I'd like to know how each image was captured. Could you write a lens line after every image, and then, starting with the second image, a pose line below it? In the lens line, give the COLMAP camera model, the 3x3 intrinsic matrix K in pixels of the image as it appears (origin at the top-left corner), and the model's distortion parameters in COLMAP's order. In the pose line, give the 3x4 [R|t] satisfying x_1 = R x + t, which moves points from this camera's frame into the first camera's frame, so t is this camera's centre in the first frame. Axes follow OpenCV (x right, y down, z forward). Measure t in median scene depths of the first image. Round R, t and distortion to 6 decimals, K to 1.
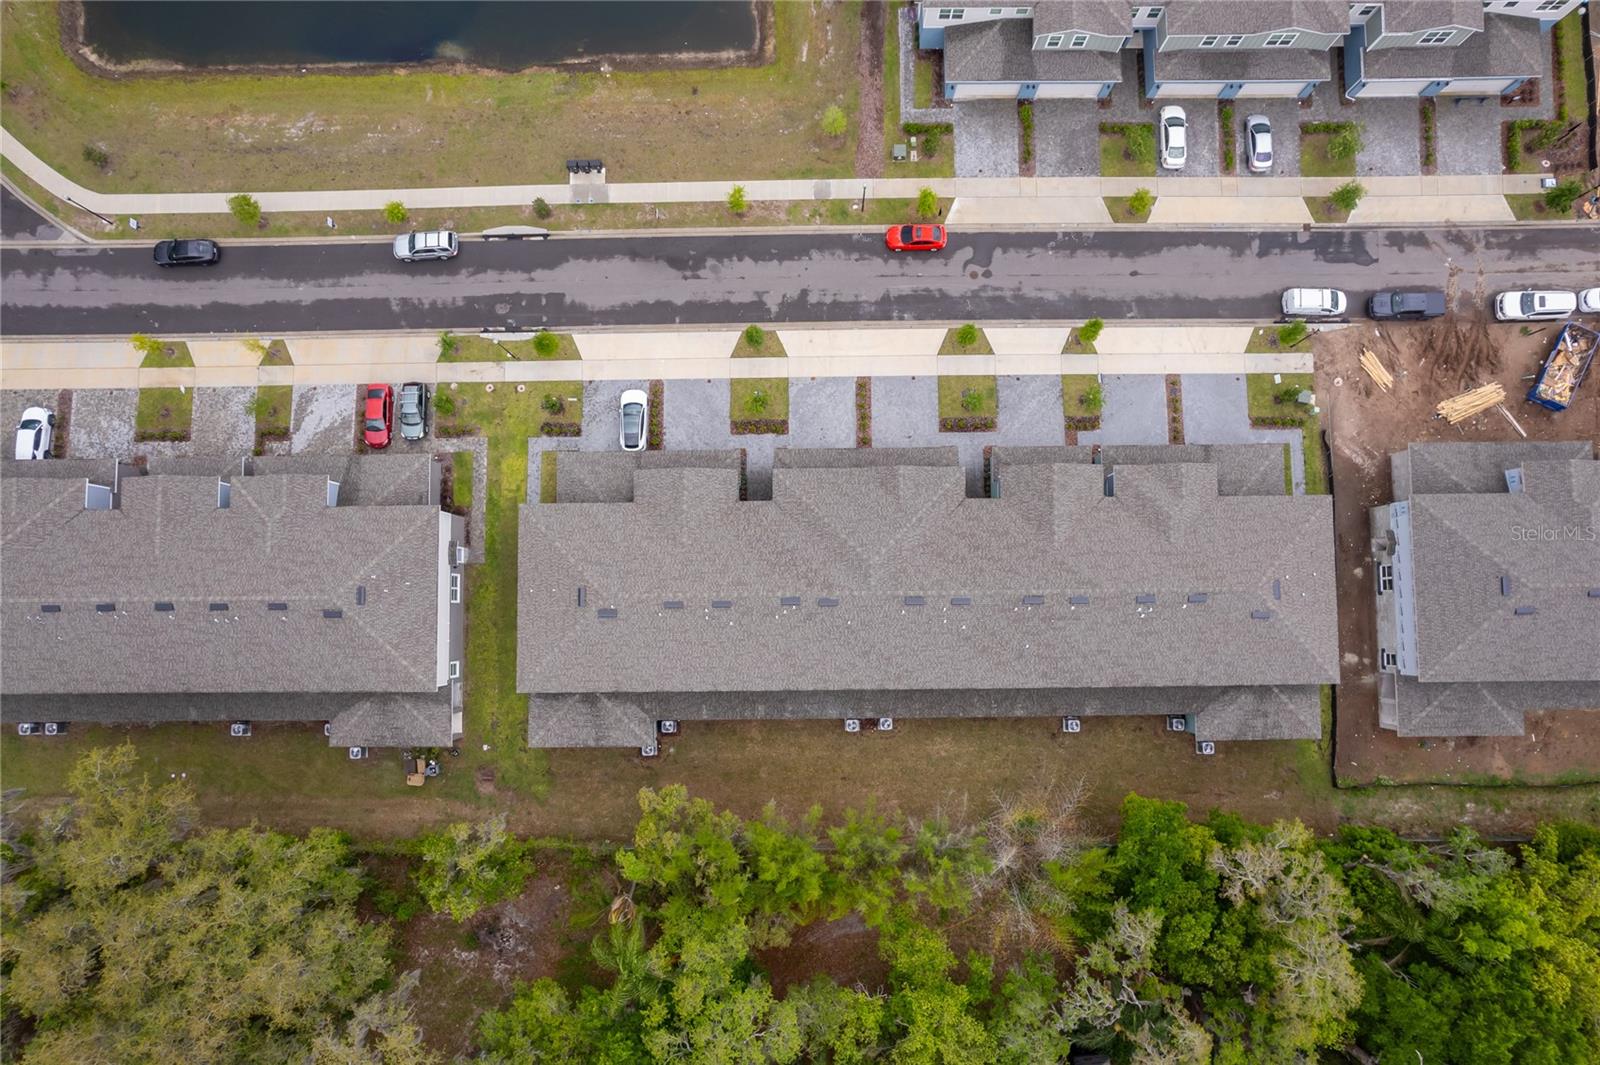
lens RADIAL K [[1023.7, 0, 792.3], [0, 1023.7, 591.8], [0, 0, 1]] dist [-0.042999, 0.020390]
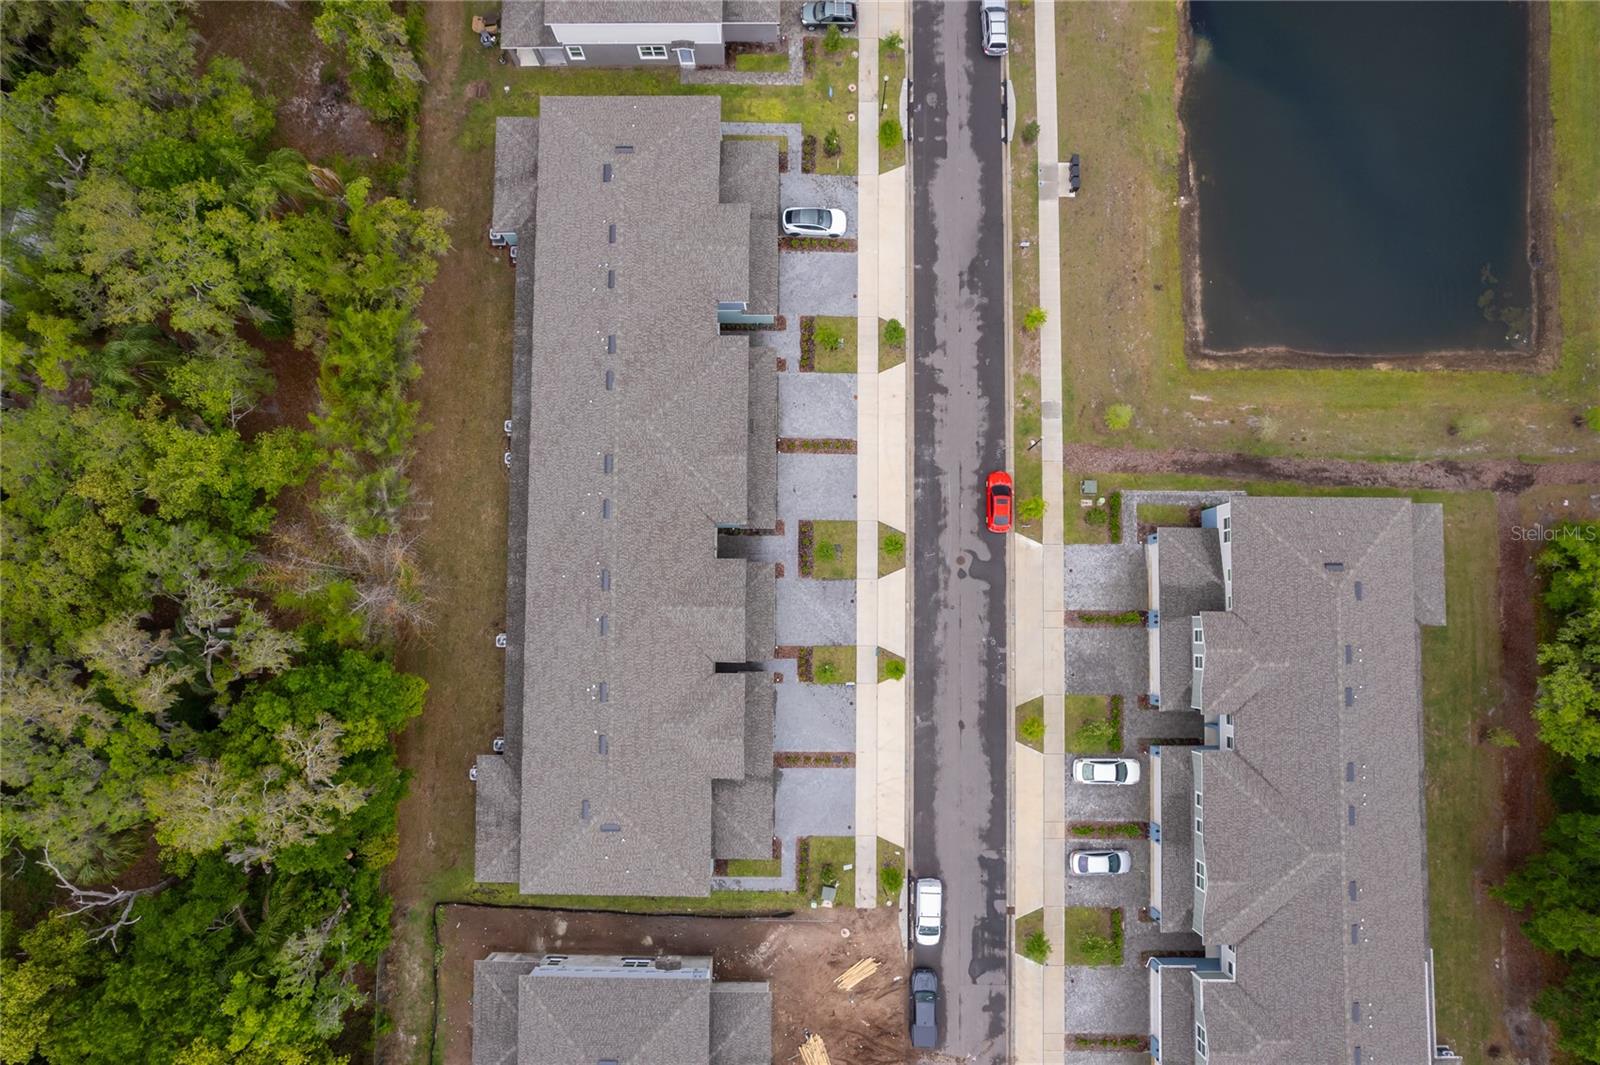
lens RADIAL K [[1023.7, 0, 792.3], [0, 1023.7, 591.8], [0, 0, 1]] dist [-0.042999, 0.020390]
pose [[-0.018464, 0.998406, -0.053341, 0.266347], [-0.996749, -0.014196, 0.079315, -0.229170], [0.078431, 0.054632, 0.995422, 0.006560]]
